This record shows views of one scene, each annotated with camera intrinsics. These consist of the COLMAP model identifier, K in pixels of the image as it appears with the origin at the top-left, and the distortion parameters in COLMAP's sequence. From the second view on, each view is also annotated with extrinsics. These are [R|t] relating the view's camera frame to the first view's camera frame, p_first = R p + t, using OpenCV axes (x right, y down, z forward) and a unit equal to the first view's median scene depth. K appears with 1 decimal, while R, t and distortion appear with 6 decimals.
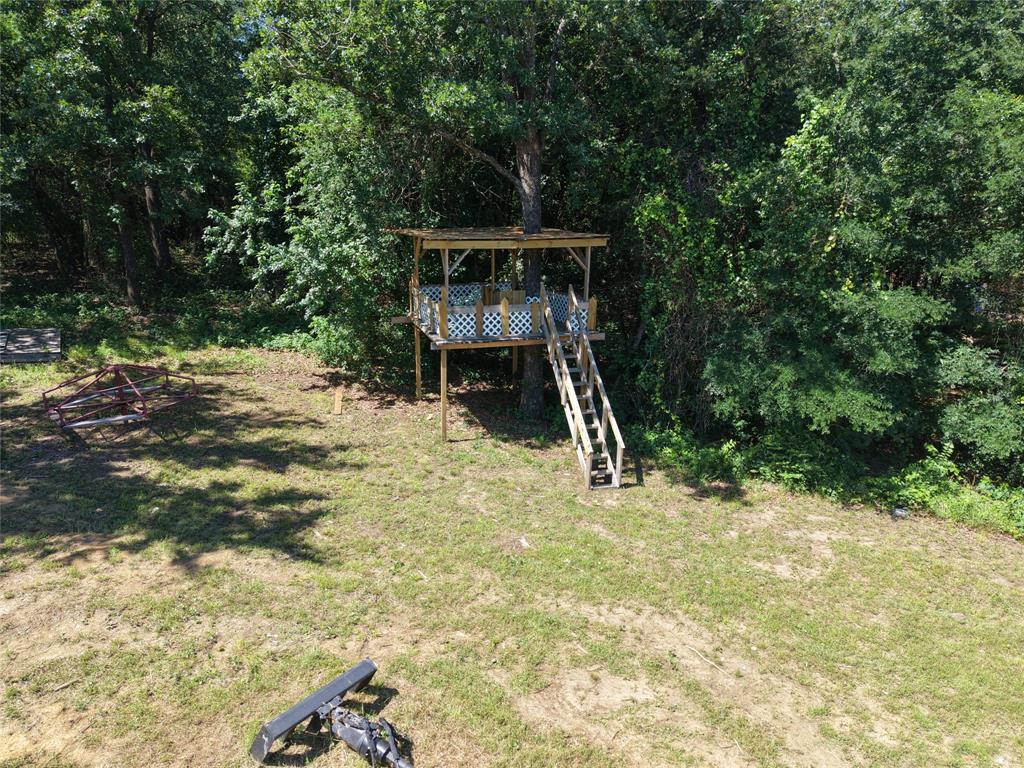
lens RADIAL K [[679.9, 0, 515.5], [0, 679.9, 388.2], [0, 0, 1]] dist [0.027057, -0.025021]
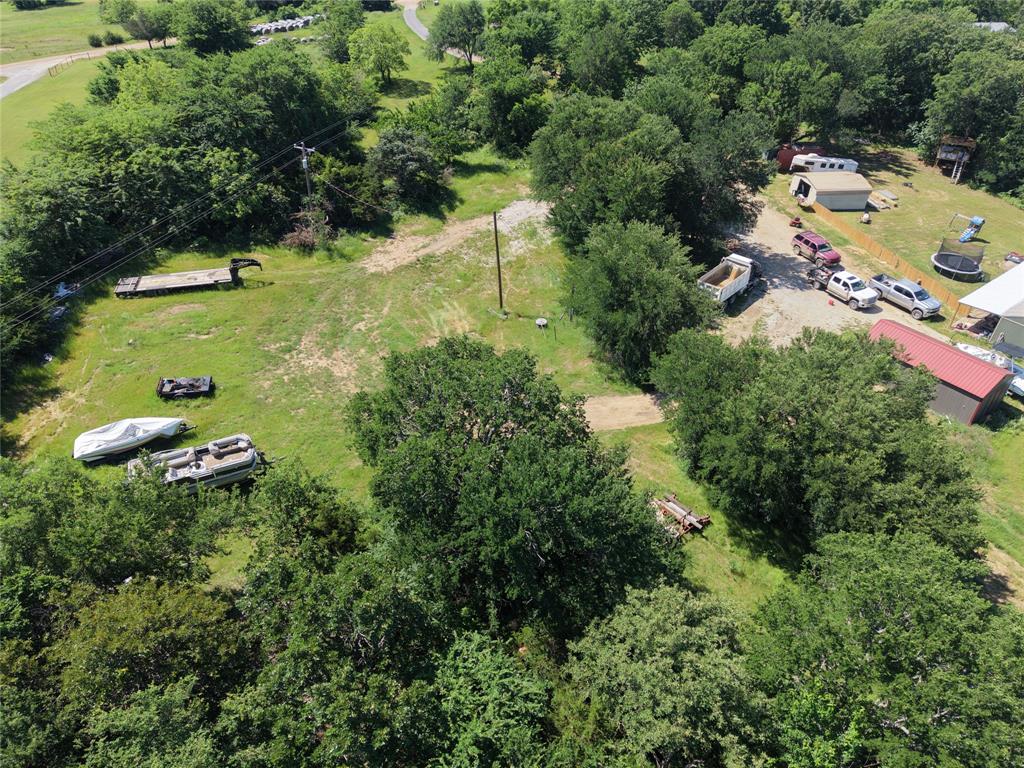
lens RADIAL K [[679.9, 0, 515.4], [0, 679.9, 381.1], [0, 0, 1]] dist [0.027057, -0.025021]
pose [[0.721476, 0.404752, -0.561826, 1.509580], [-0.186932, 0.895096, 0.404796, -0.045477], [0.666730, -0.187027, 0.721452, -6.862381]]
